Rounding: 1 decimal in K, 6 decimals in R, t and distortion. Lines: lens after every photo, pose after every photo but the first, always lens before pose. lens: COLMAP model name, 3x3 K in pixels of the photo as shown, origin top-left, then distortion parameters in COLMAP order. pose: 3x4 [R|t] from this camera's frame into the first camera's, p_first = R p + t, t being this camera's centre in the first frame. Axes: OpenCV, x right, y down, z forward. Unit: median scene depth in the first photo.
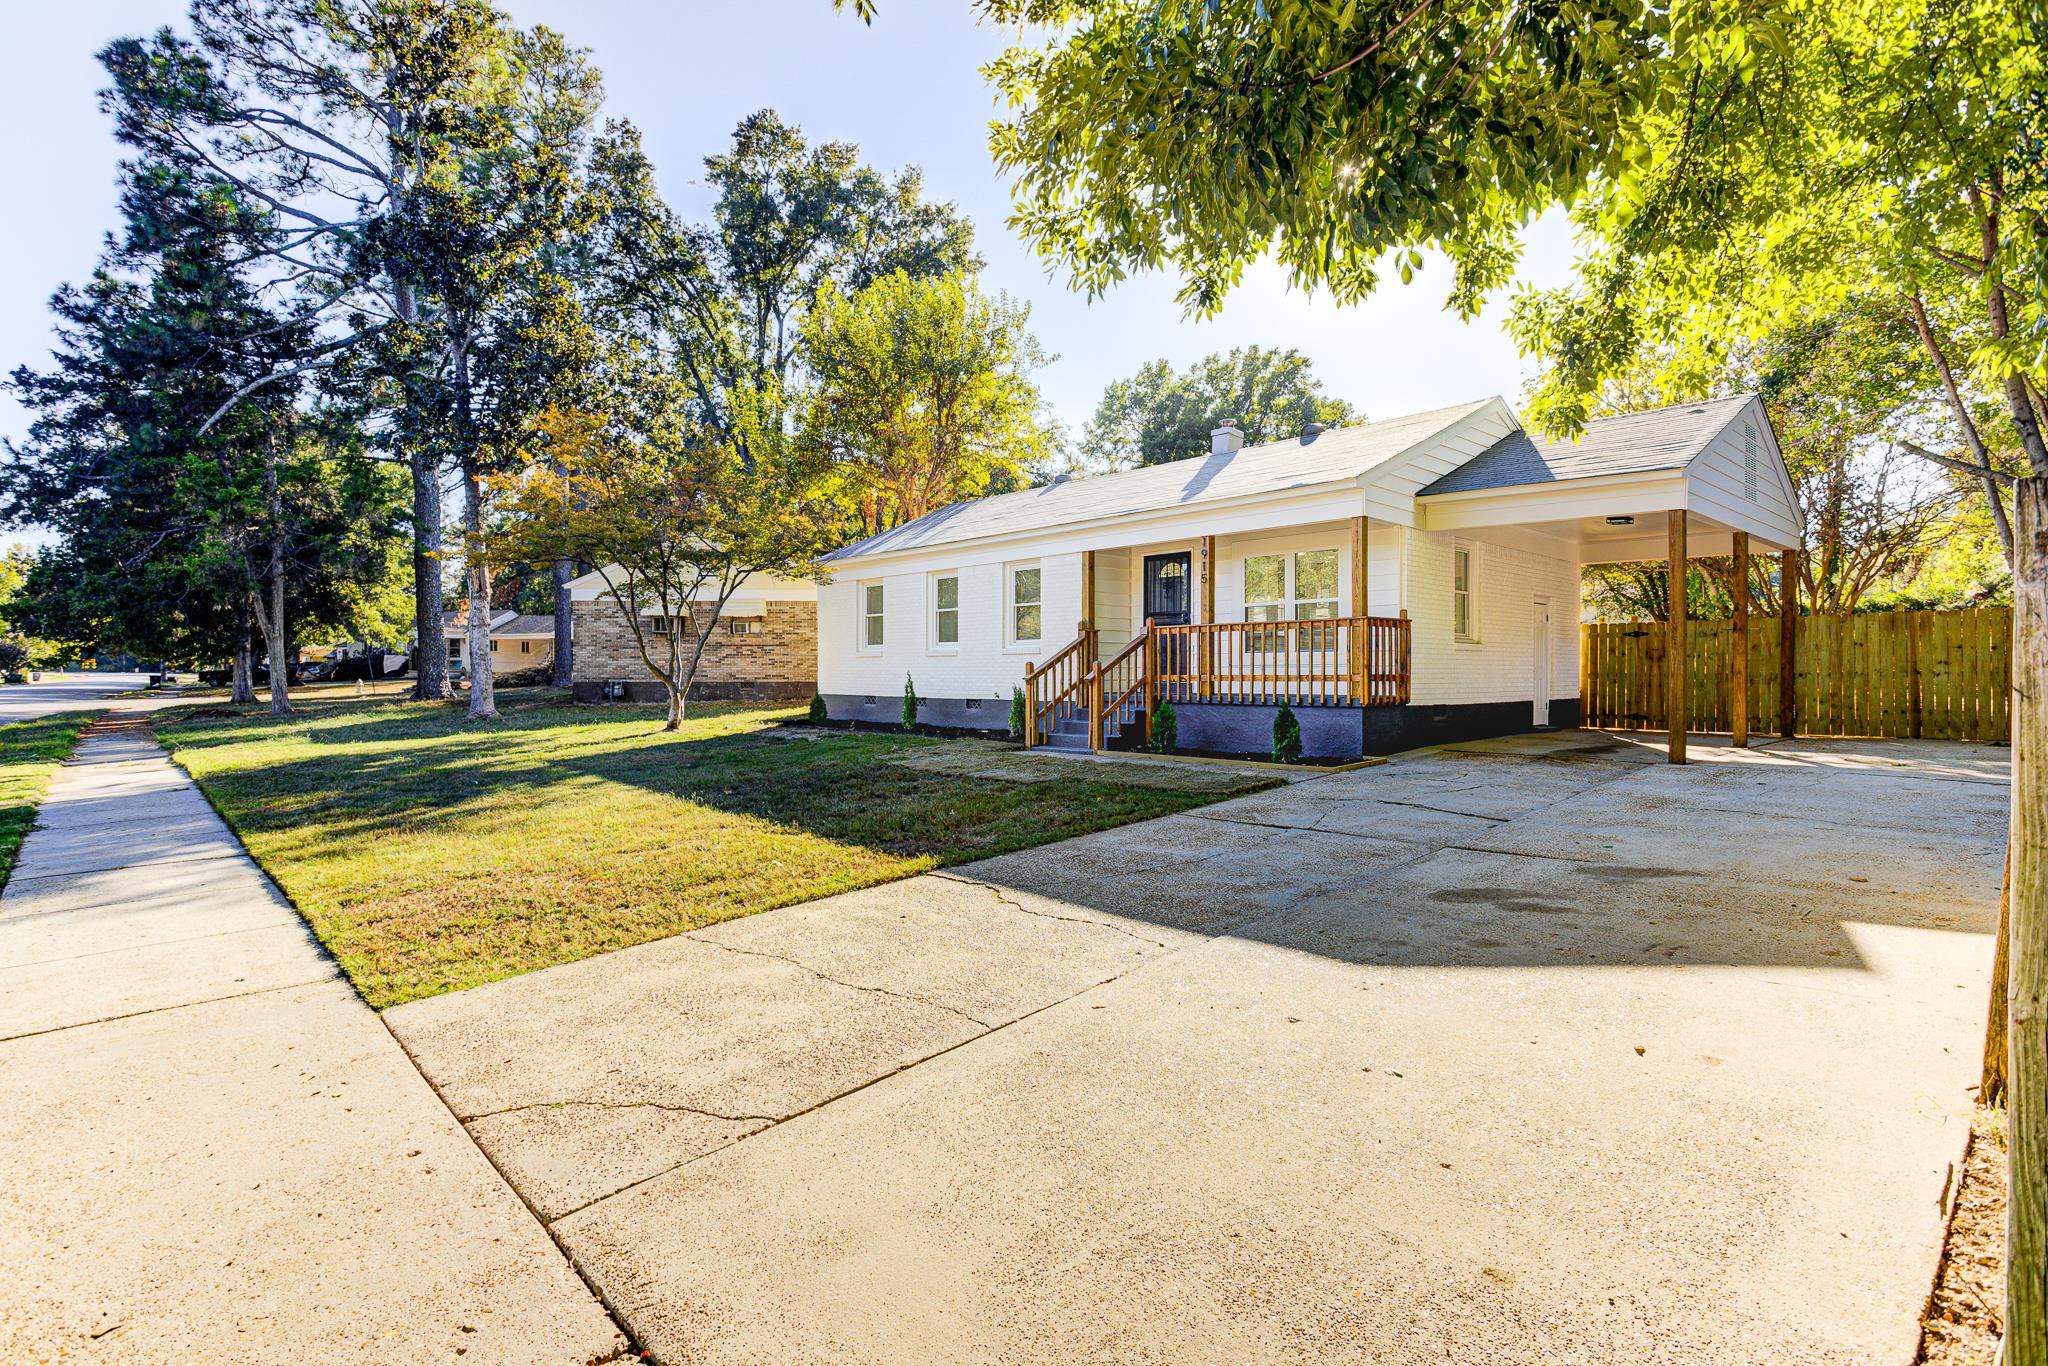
lens RADIAL K [[998.2, 0, 1022.9], [0, 998.2, 680.5], [0, 0, 1]] dist [-0.002361, -0.000154]
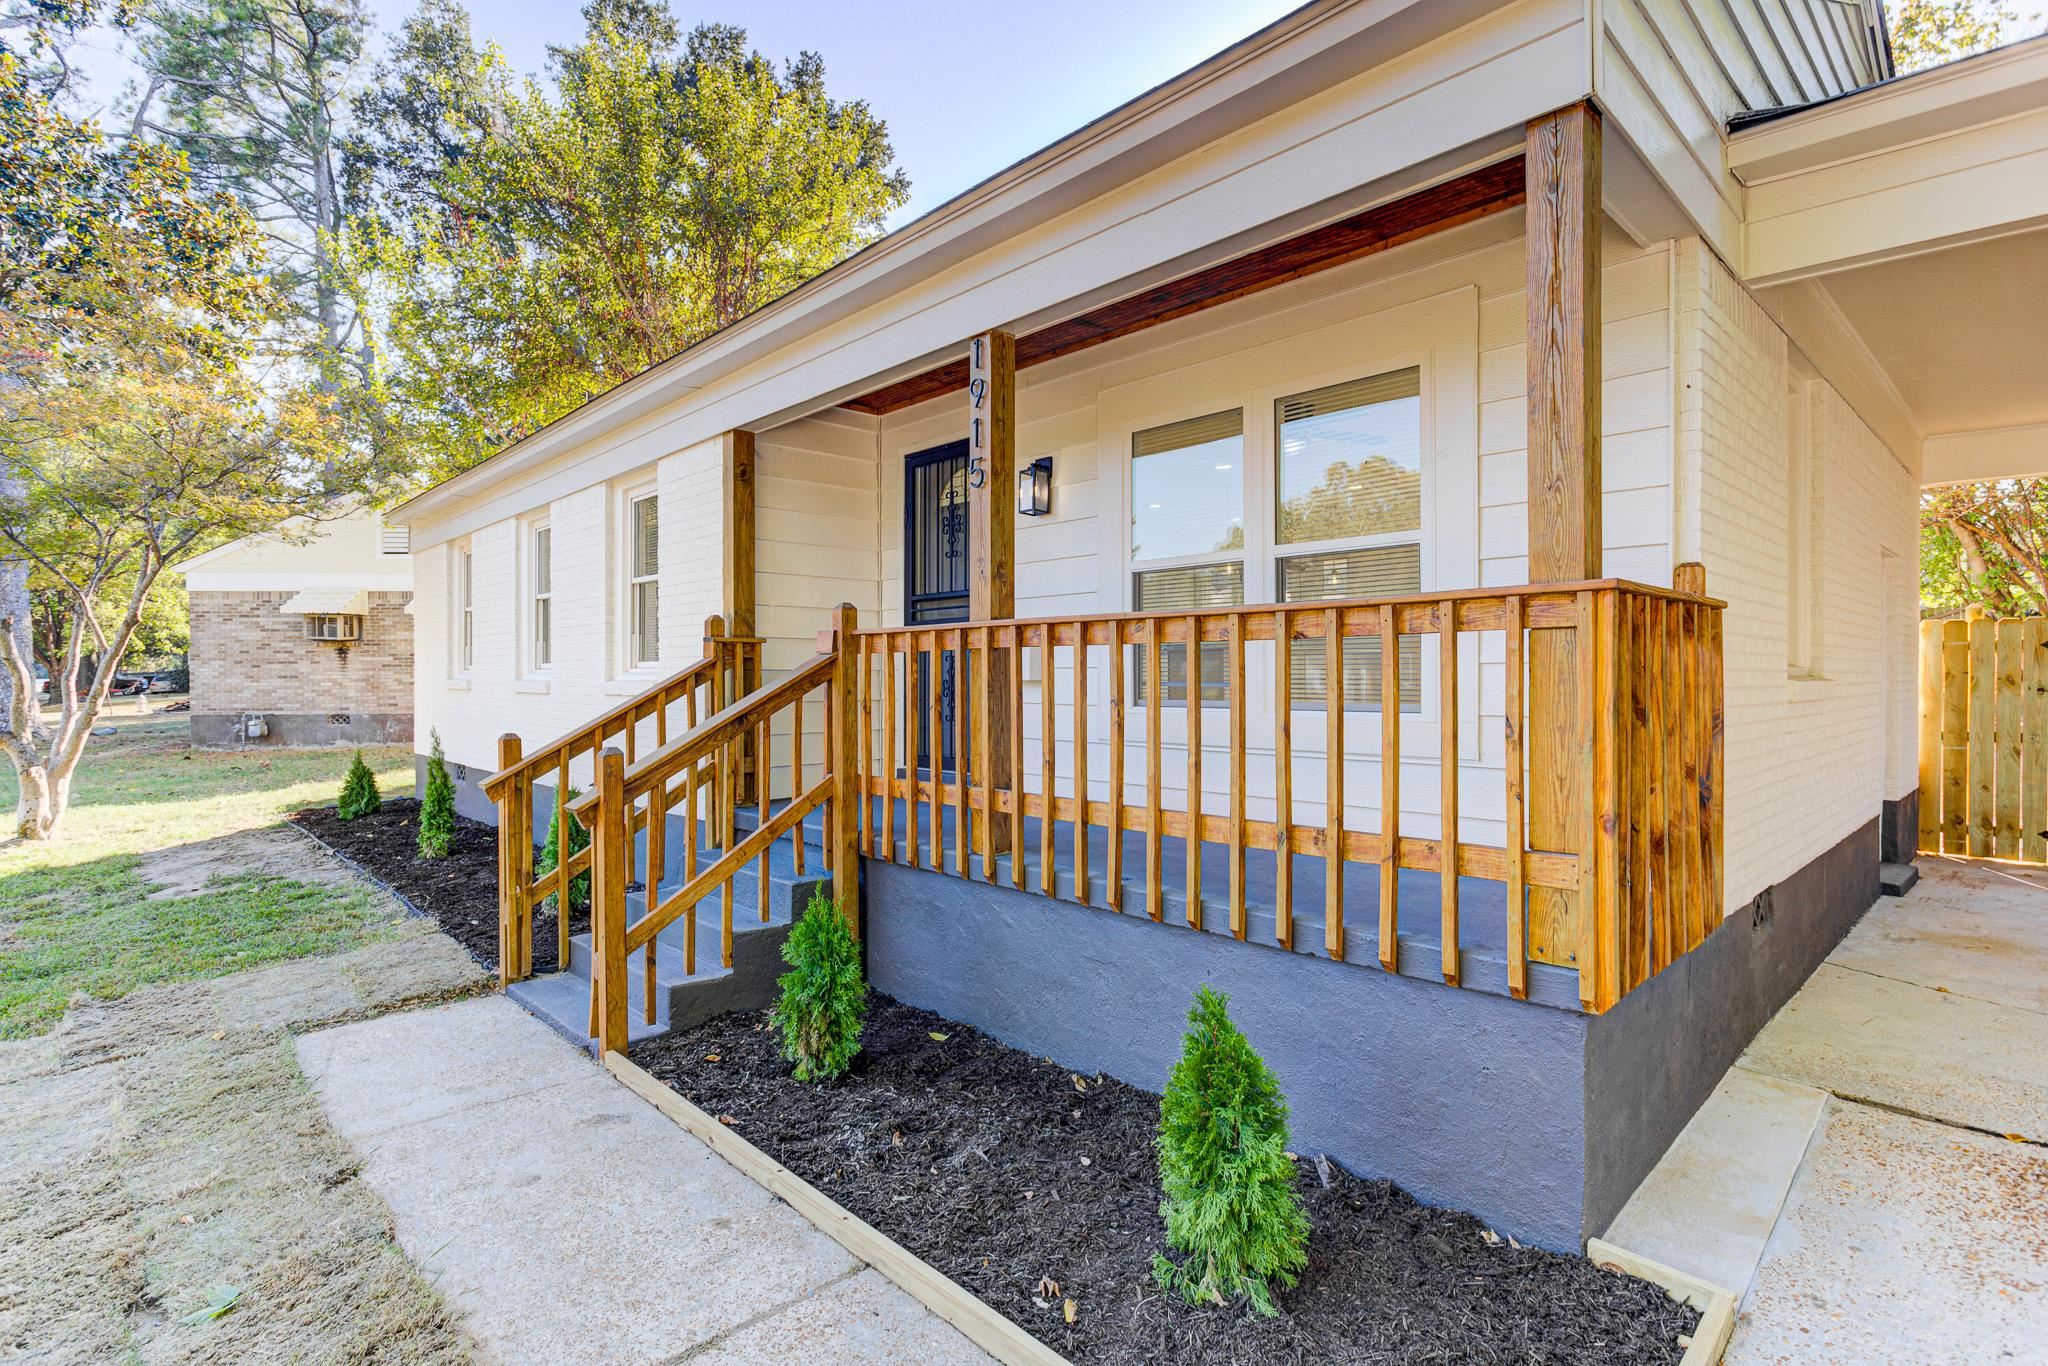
lens RADIAL K [[998.2, 0, 1021.7], [0, 998.2, 678.1], [0, 0, 1]] dist [-0.002361, -0.000154]
pose [[0.999992, -0.003359, 0.002014, 0.162396], [0.003365, 0.999990, -0.002868, -0.031920], [-0.002005, 0.002874, 0.999994, 0.577346]]
